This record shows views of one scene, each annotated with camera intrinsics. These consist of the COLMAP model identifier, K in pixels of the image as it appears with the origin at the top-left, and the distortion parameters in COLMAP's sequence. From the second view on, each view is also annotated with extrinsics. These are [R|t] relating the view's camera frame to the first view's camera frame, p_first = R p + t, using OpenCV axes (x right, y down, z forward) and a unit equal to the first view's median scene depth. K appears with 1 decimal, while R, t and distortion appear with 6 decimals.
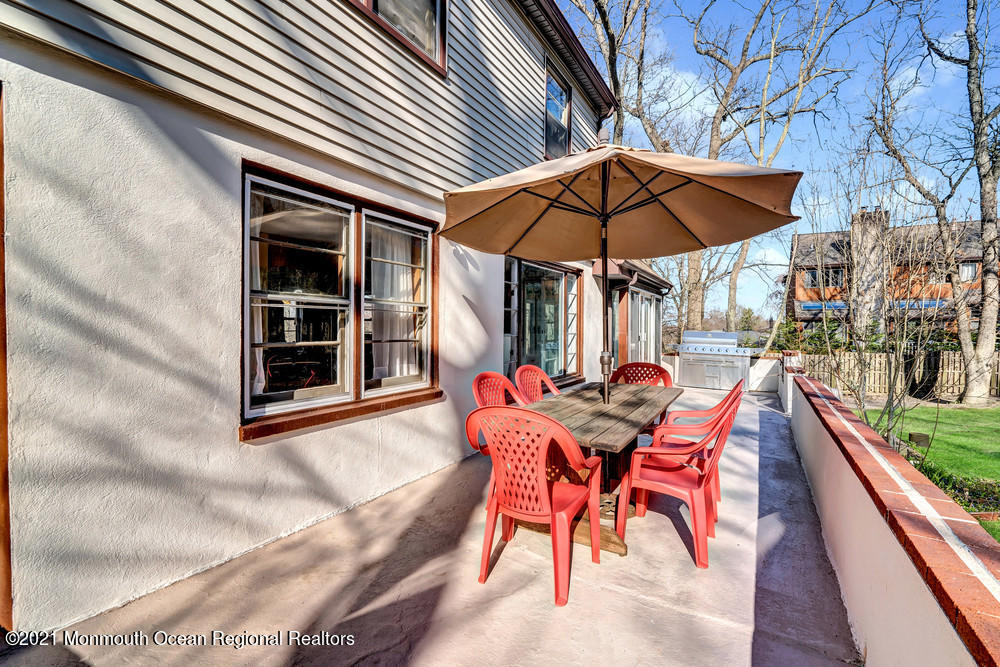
lens RADIAL K [[452.8, 0, 501.0], [0, 452.8, 327.7], [0, 0, 1]] dist [0.000004, 0.000180]
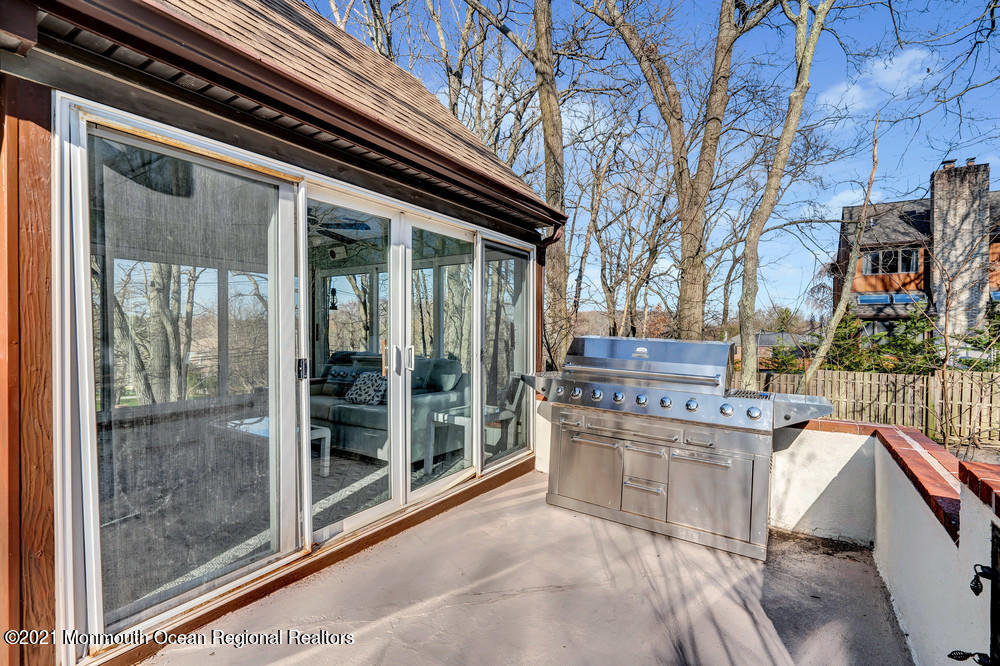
lens RADIAL K [[452.8, 0, 496.4], [0, 452.8, 336.5], [0, 0, 1]] dist [0.000004, 0.000180]
pose [[0.997701, -0.001813, -0.067741, 0.134336], [0.002783, 0.999895, 0.014231, 0.000524], [0.067708, -0.014386, 0.997601, 0.239105]]
